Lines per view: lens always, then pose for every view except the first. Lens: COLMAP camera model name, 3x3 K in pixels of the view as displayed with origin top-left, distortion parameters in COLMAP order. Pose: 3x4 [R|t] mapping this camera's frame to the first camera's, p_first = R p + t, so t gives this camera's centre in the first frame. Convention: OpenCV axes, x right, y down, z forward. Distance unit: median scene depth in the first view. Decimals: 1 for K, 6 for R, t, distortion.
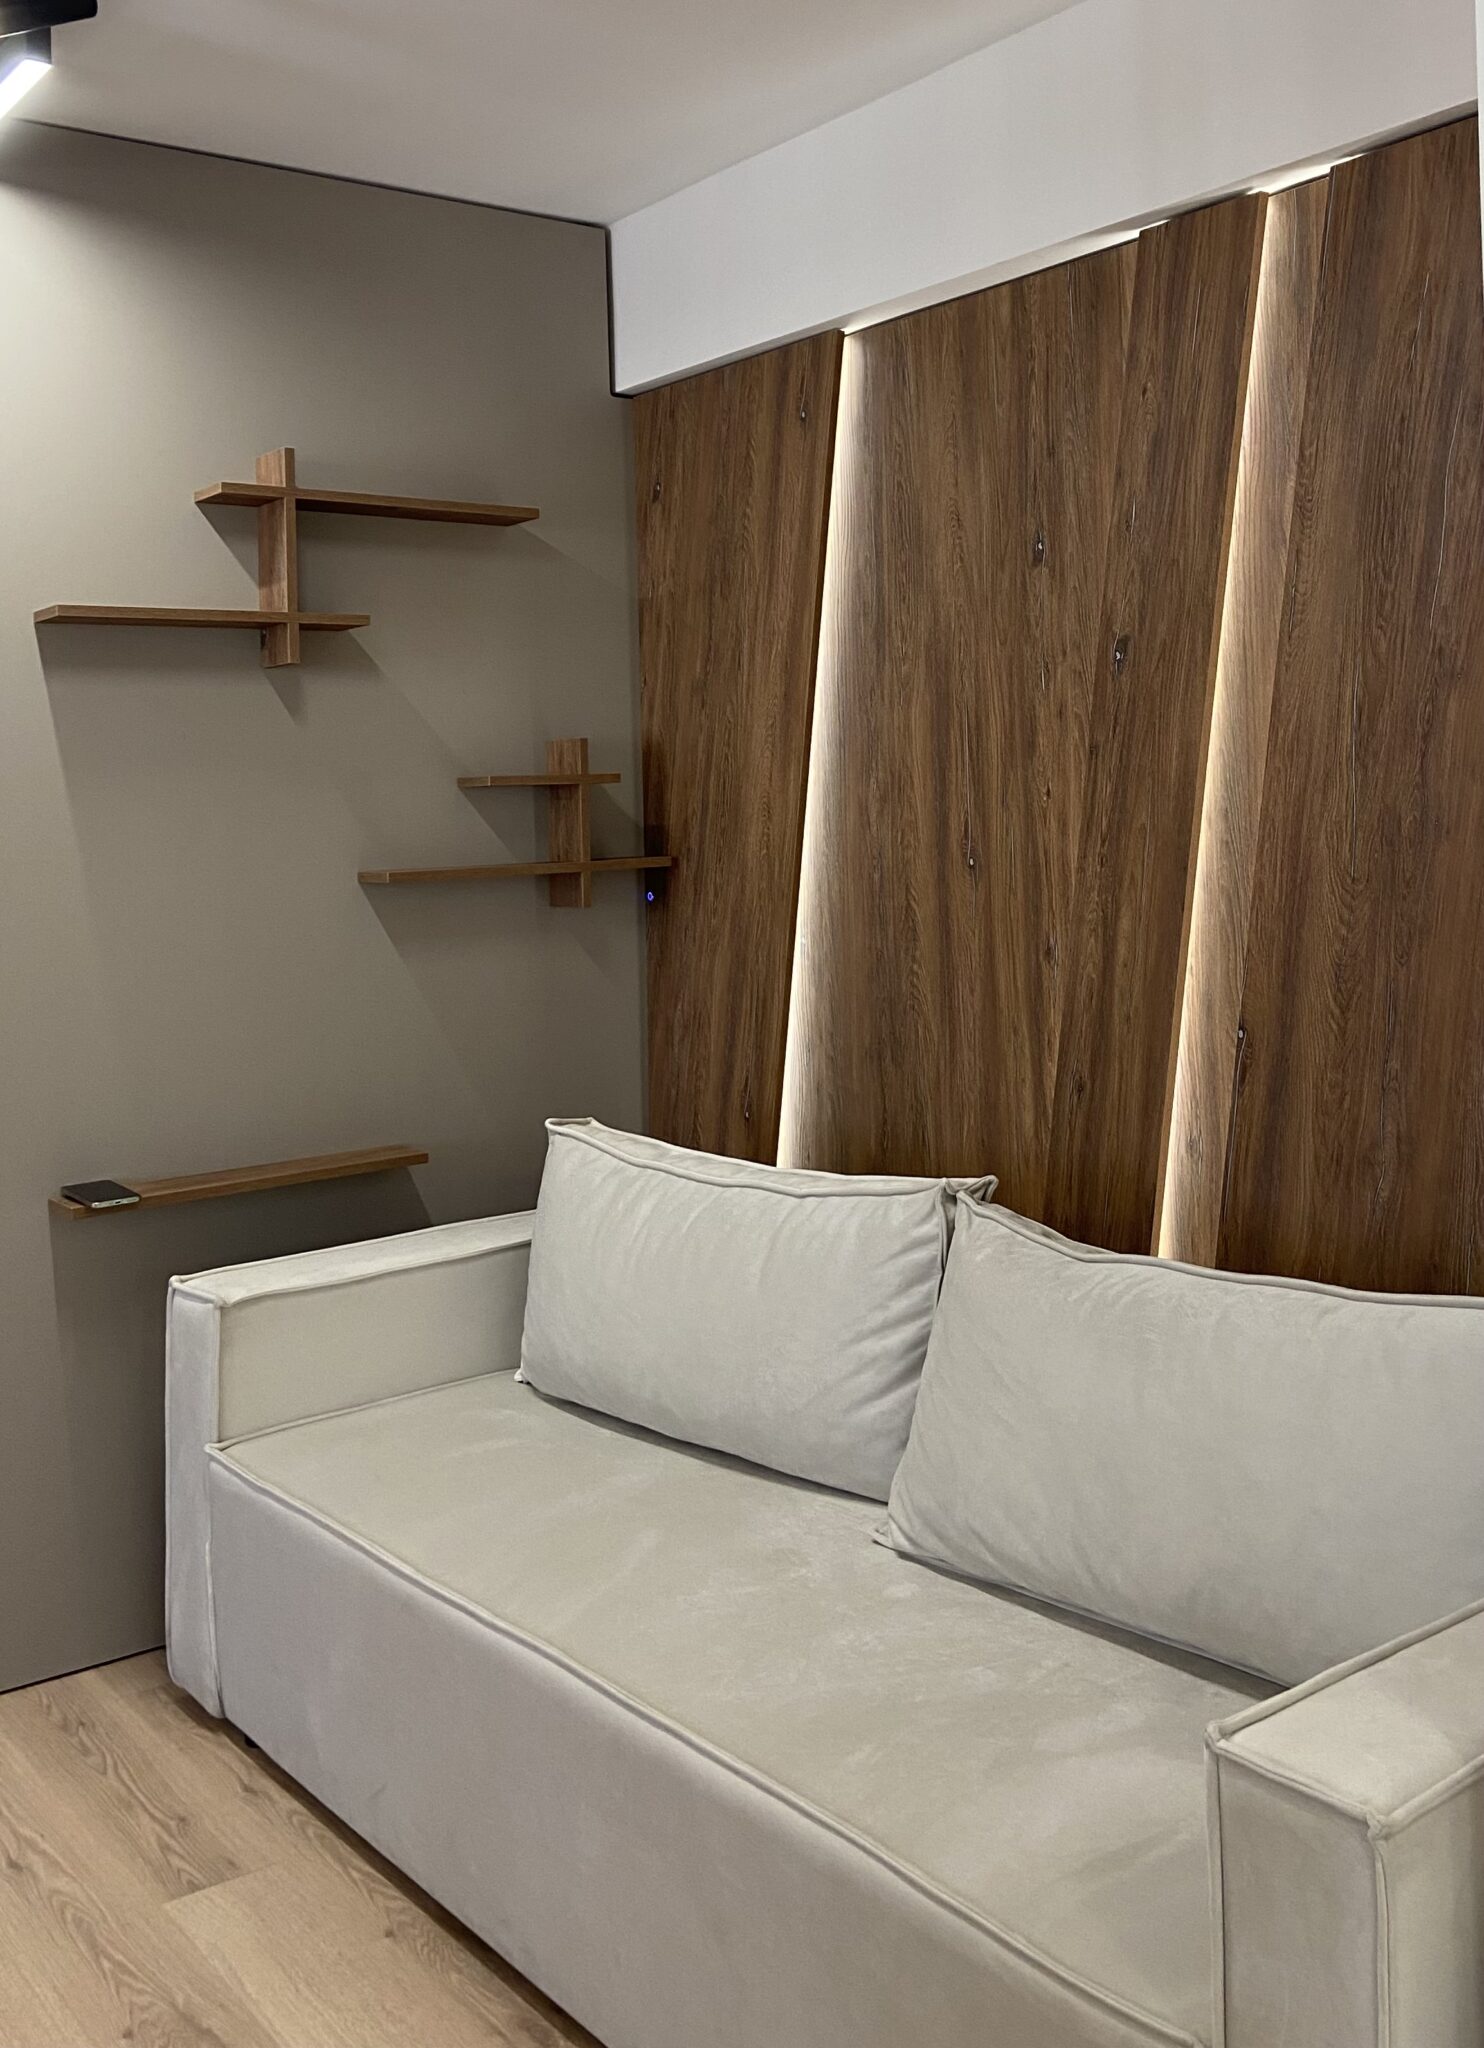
lens RADIAL K [[1980.3, 0, 825.3], [0, 1980.3, 708.5], [0, 0, 1]] dist [0.081036, -0.020038]
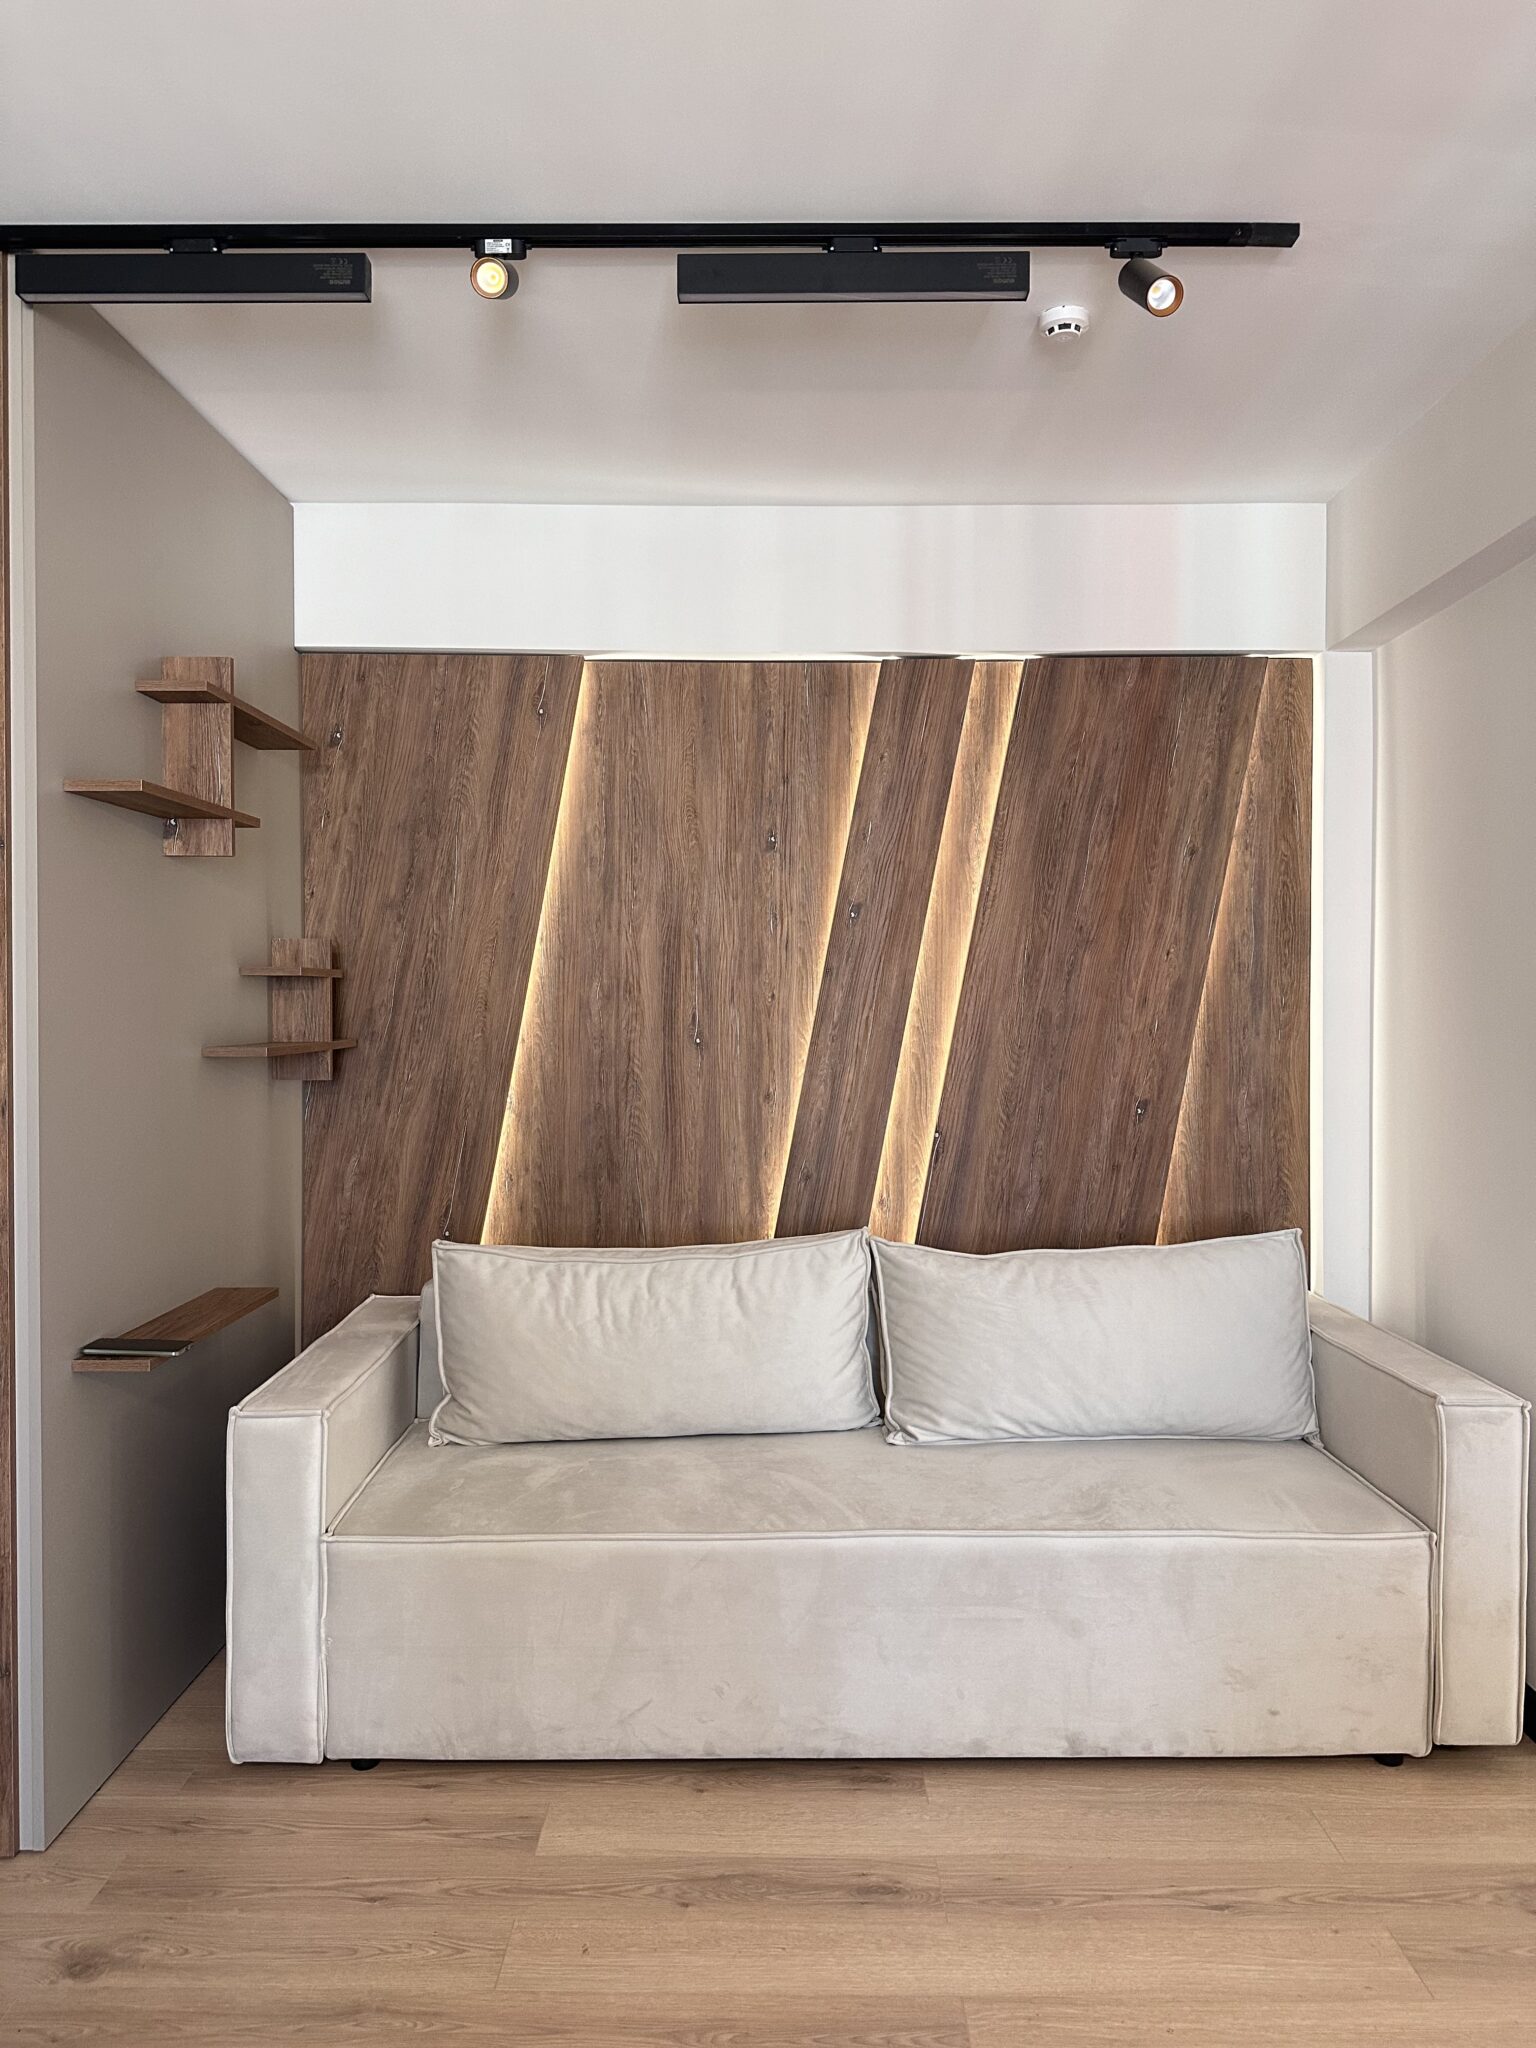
lens RADIAL K [[1444.4, 0, 768.0], [0, 1444.4, 1024.0], [0, 0, 1]] dist [0.149159, -0.196260]
pose [[0.612451, 0.013690, 0.790390, -0.741229], [-0.053816, 0.998252, 0.024411, 0.033831], [-0.788675, -0.057486, 0.612117, 0.274463]]
